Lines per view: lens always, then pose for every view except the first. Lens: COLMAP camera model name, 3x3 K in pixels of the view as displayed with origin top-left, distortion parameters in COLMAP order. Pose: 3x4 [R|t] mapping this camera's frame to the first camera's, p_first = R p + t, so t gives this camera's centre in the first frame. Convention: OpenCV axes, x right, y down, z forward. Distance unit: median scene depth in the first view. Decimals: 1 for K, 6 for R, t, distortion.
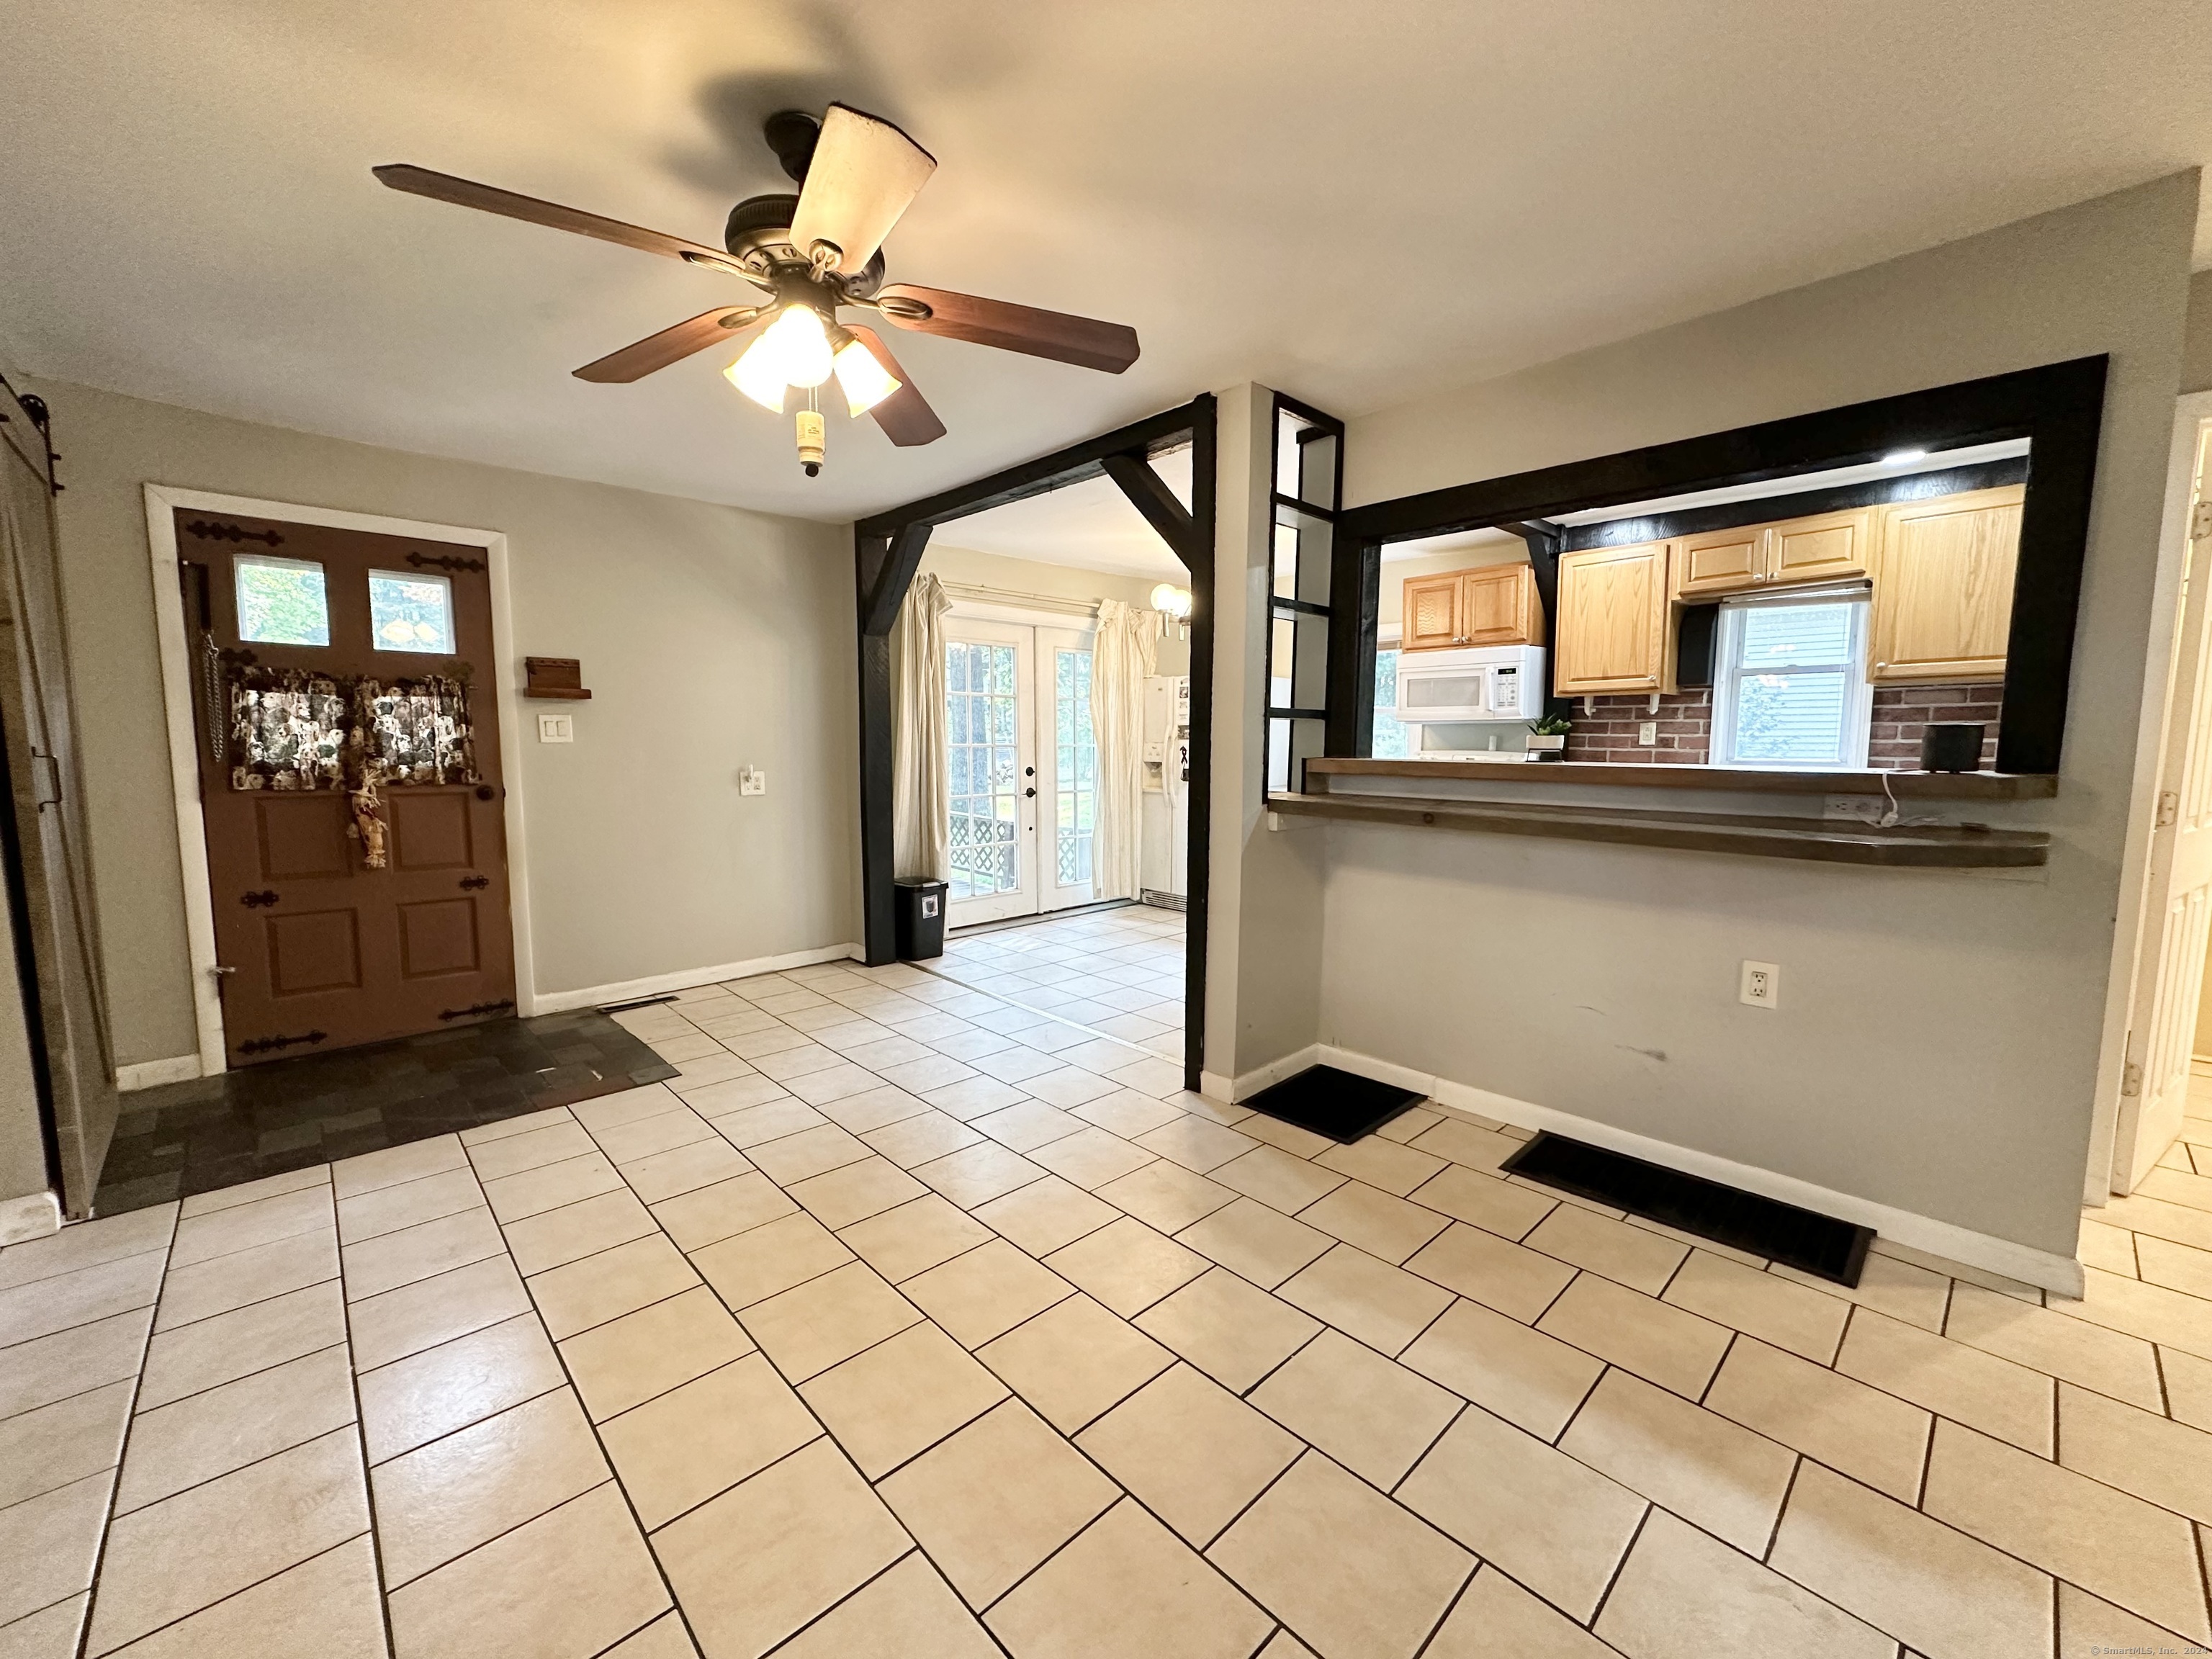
lens RADIAL K [[879.1, 0, 1108.0], [0, 879.1, 835.0], [0, 0, 1]] dist [-0.006562, 0.002156]
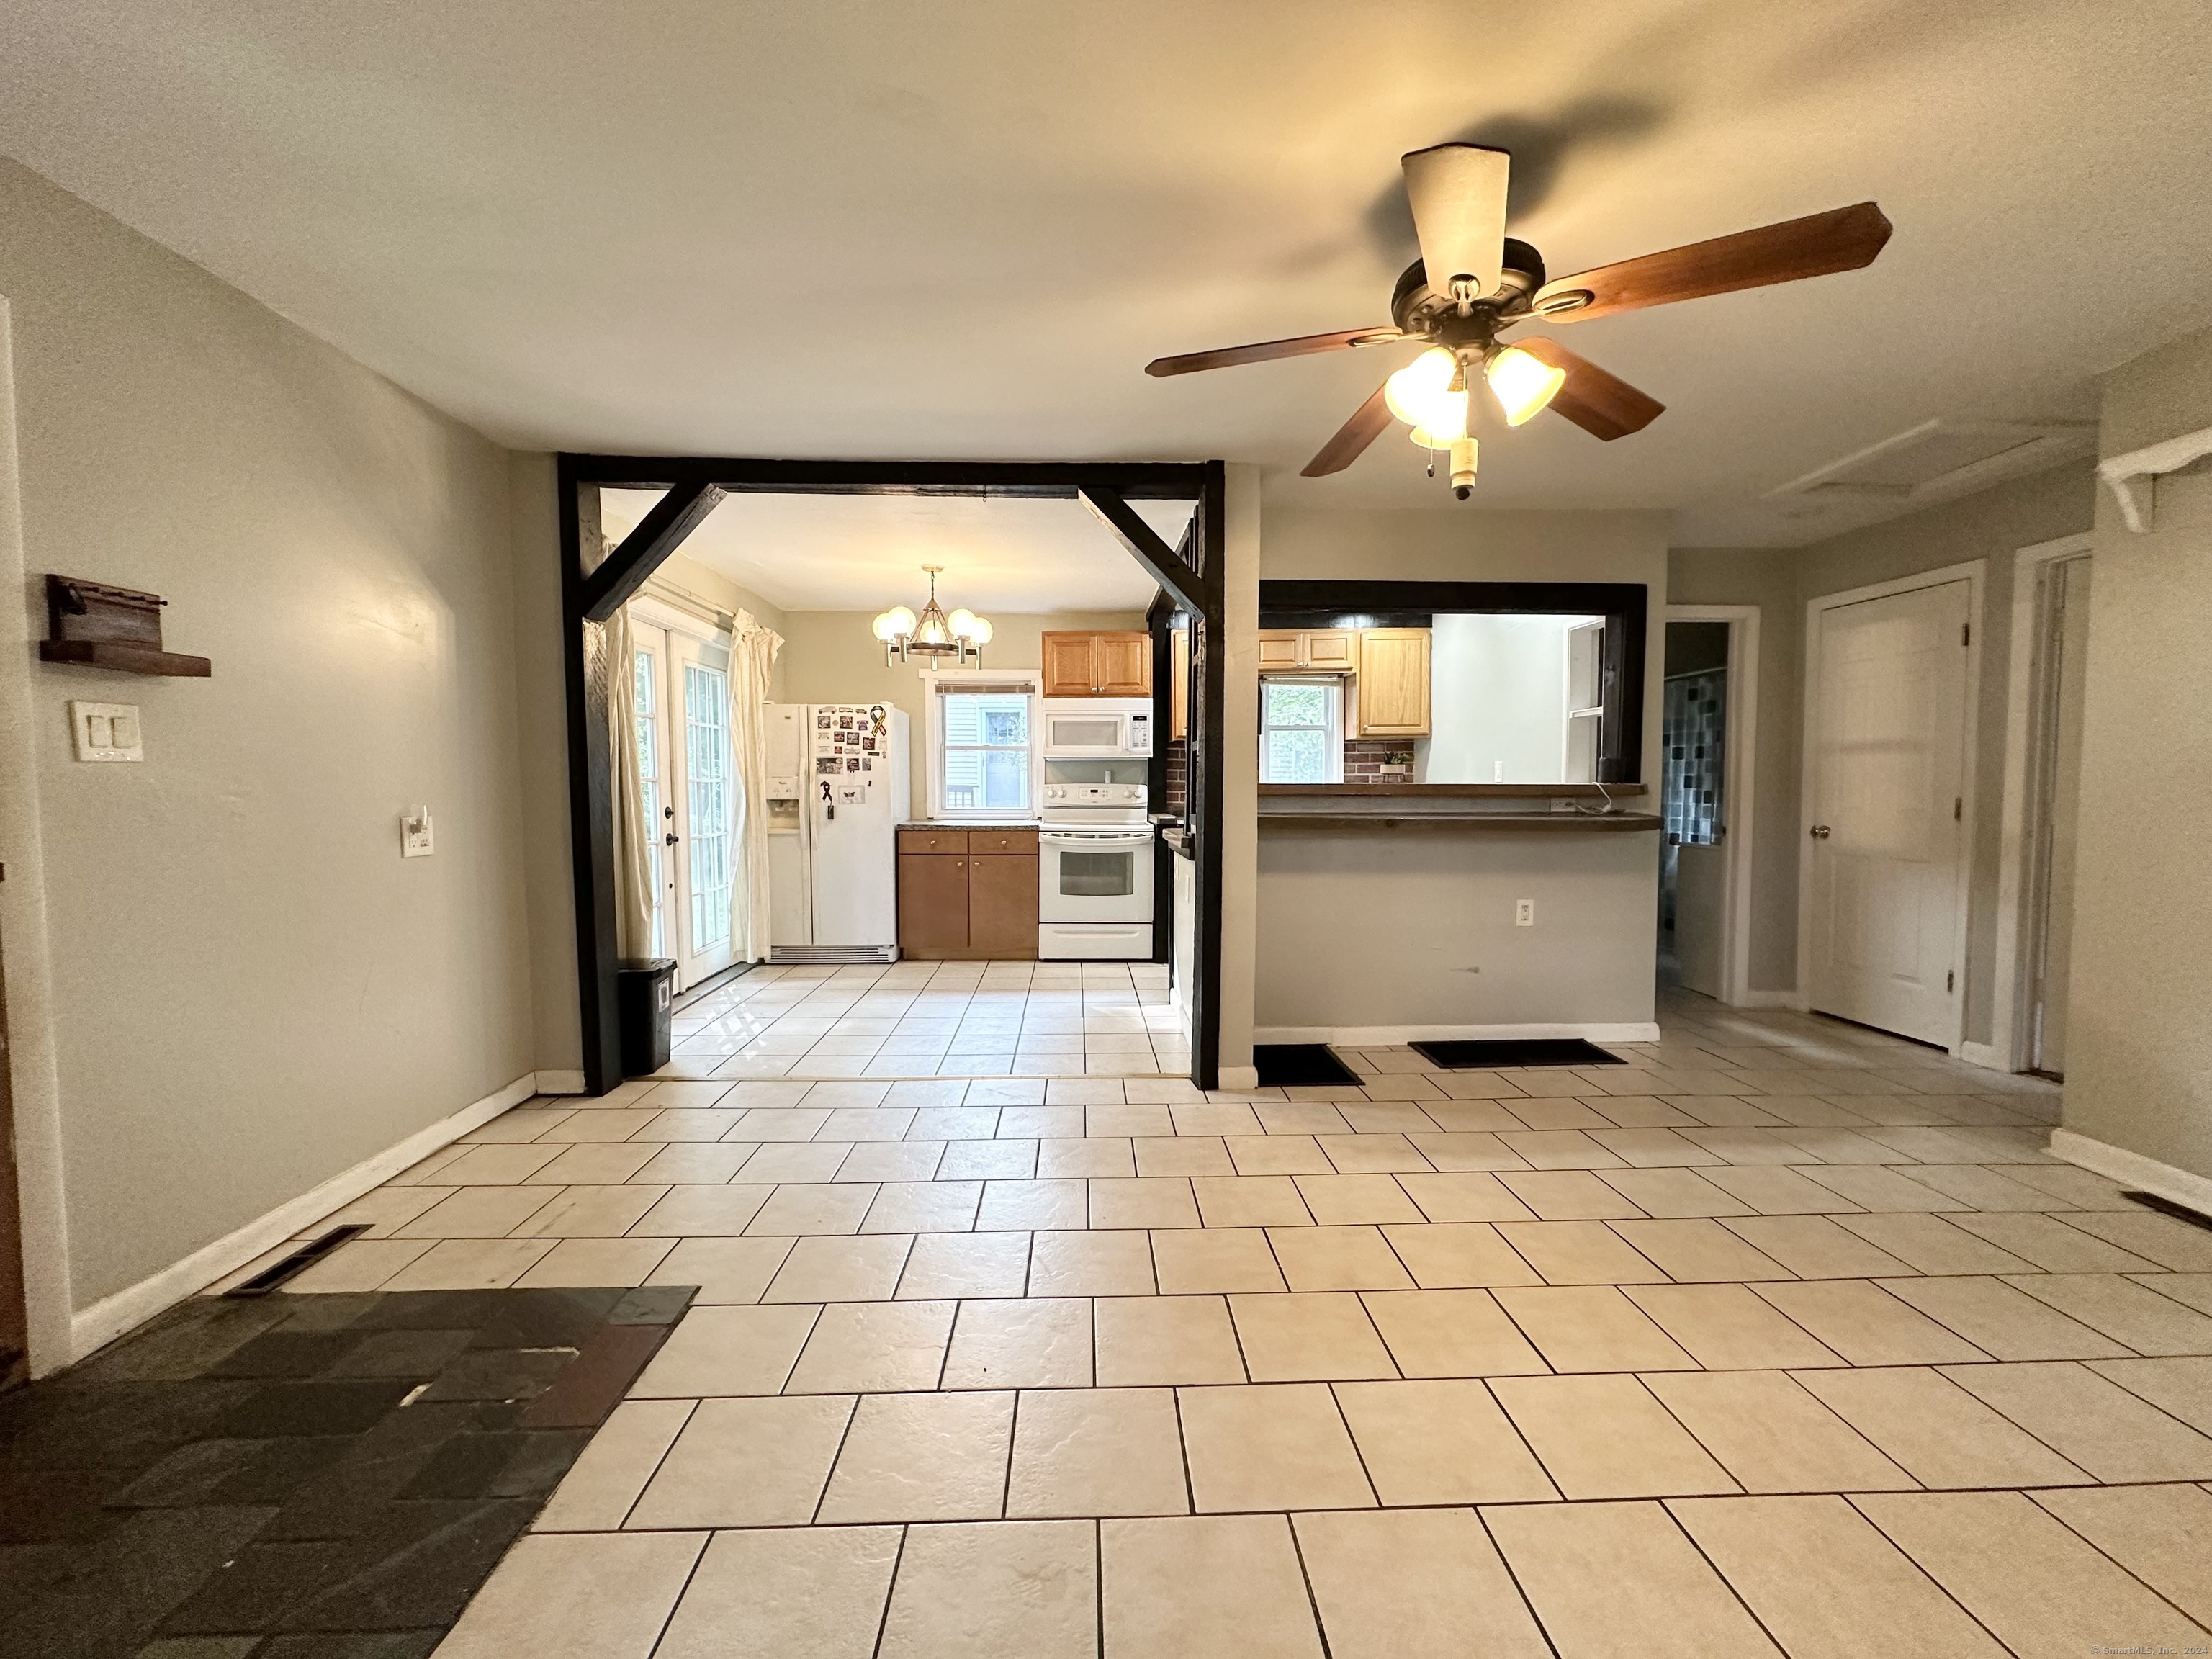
lens RADIAL K [[879.1, 0, 1101.1], [0, 879.1, 834.5], [0, 0, 1]] dist [-0.006562, 0.002156]
pose [[0.664330, -0.045694, 0.746041, -0.558905], [0.084599, 0.996312, -0.014311, -0.012231], [-0.742636, 0.072622, 0.665746, 0.255786]]
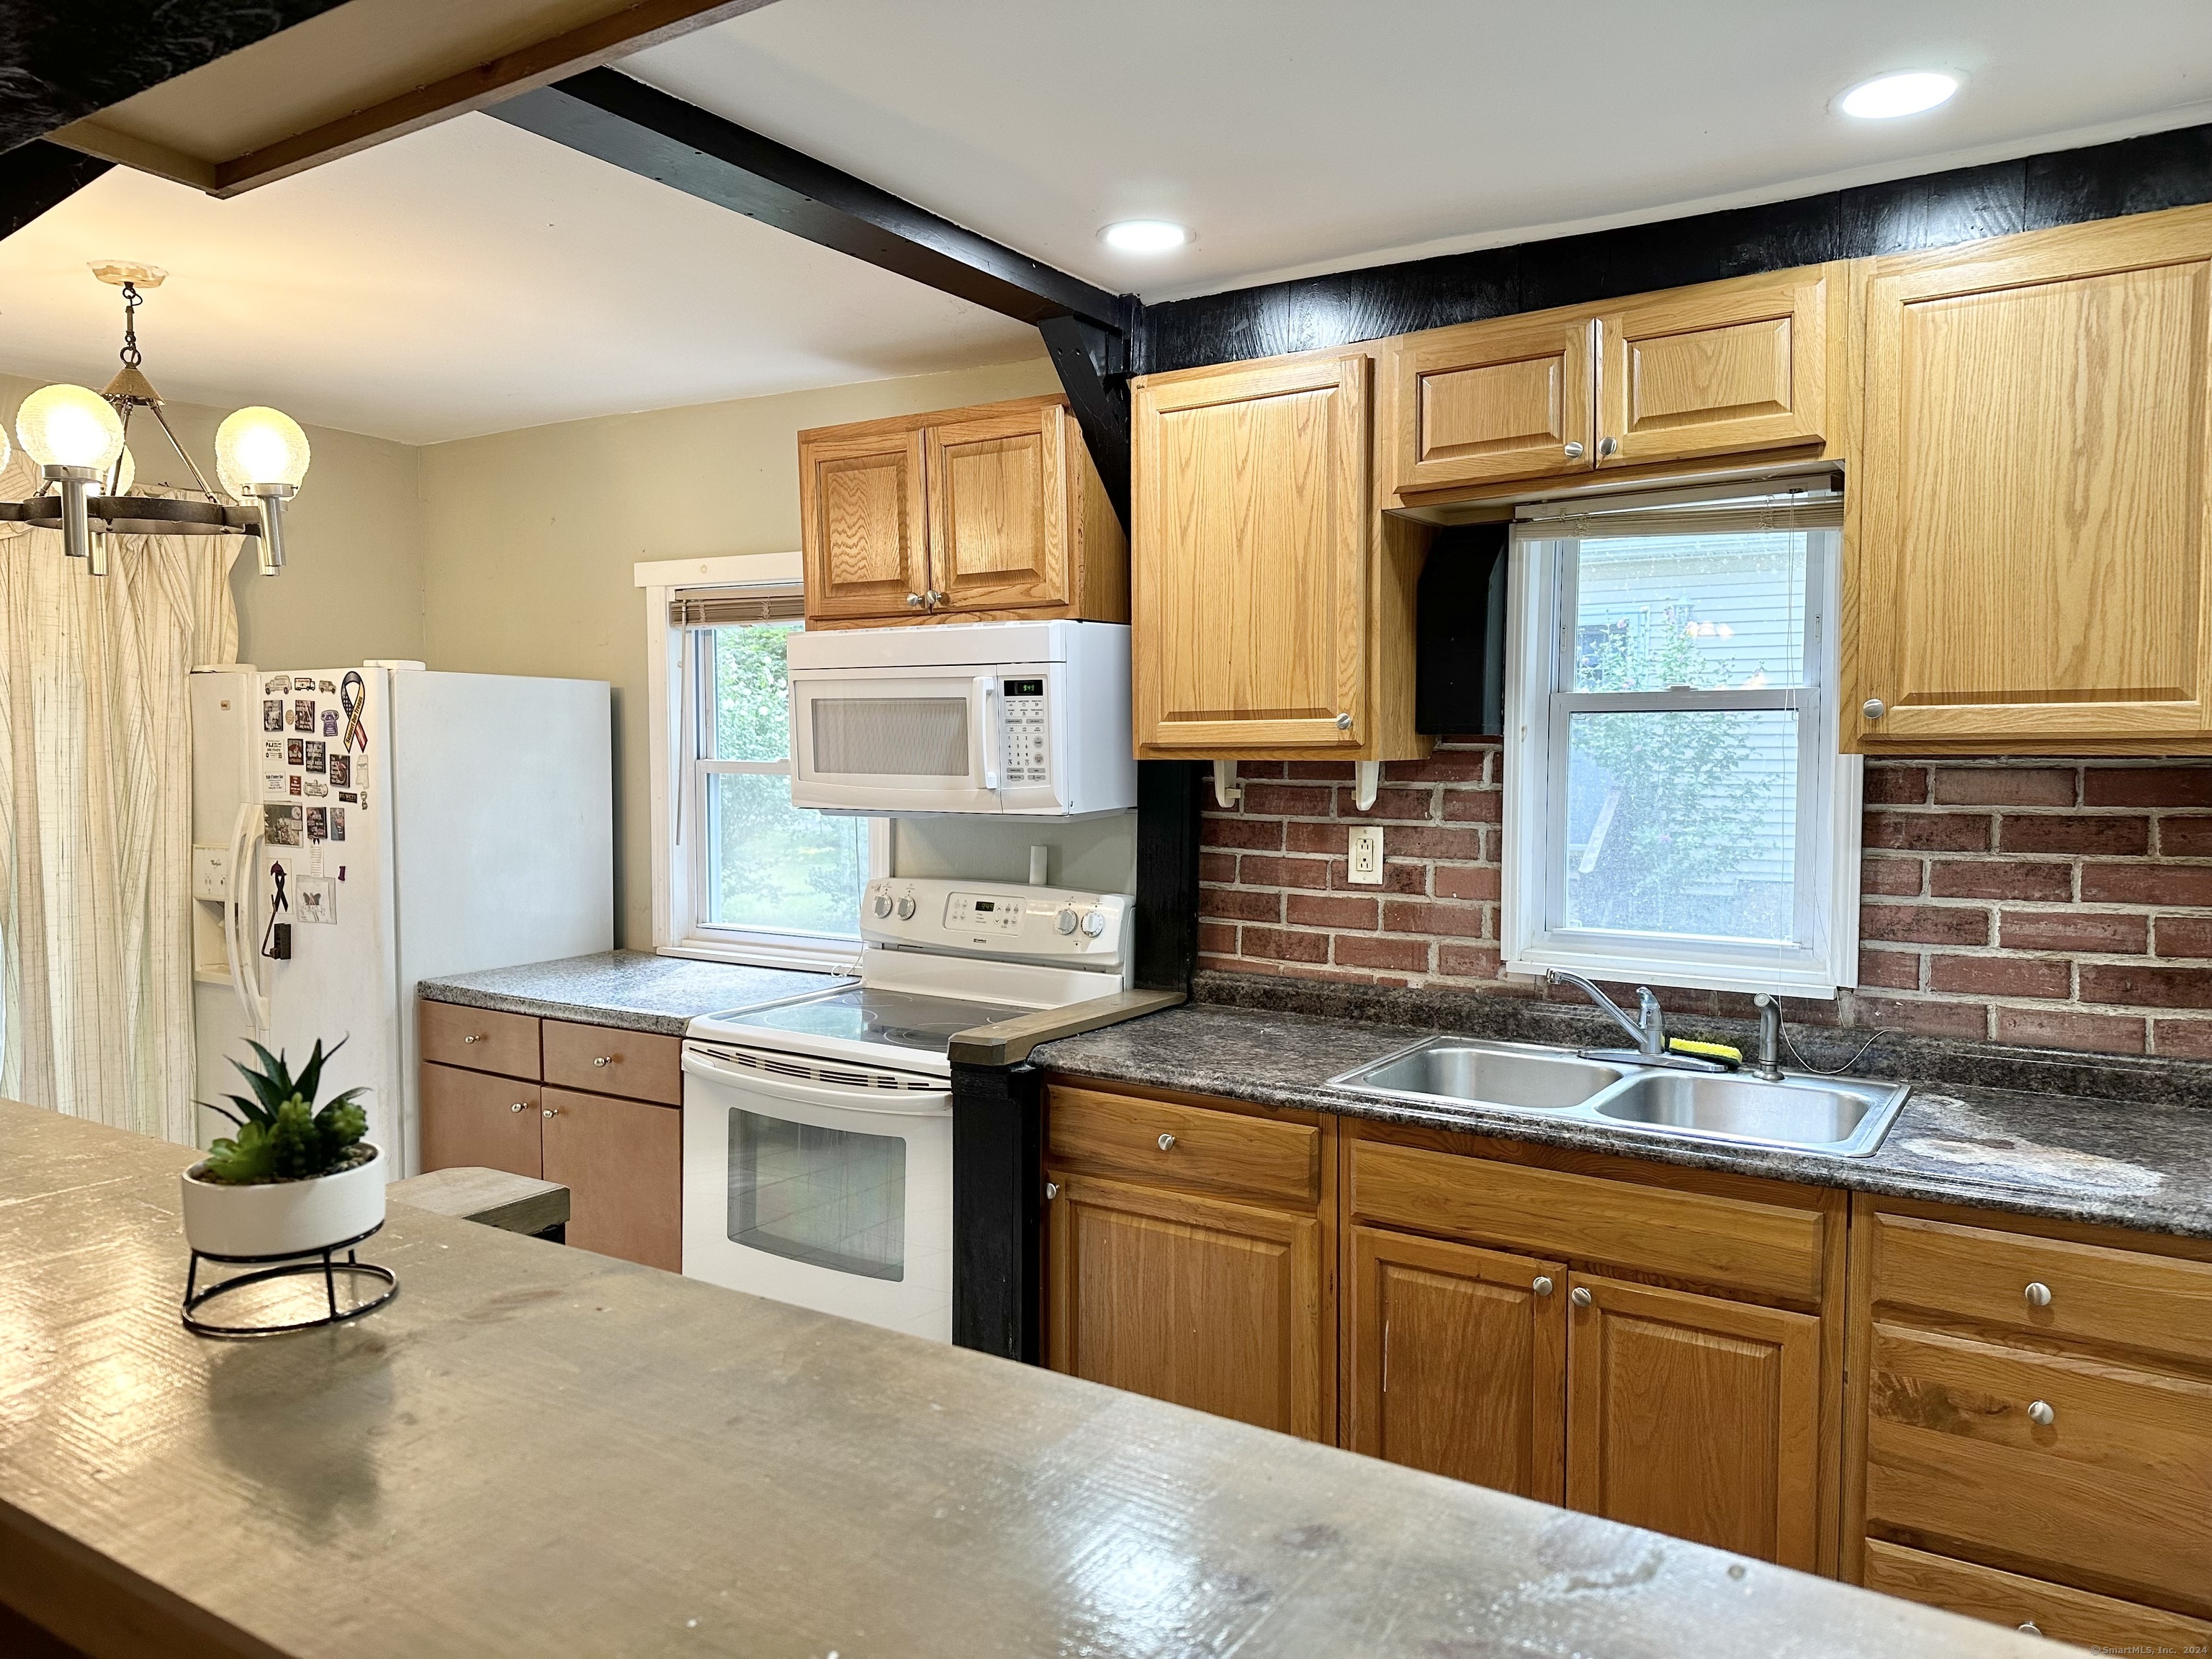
lens RADIAL K [[1541.8, 0, 1110.9], [0, 1541.8, 847.8], [0, 0, 1]] dist [0.032481, -0.023406]
pose [[0.971316, -0.014096, 0.237373, 0.369335], [0.023680, 0.999013, -0.037573, -0.102298], [-0.236609, 0.042116, 0.970692, 0.396437]]
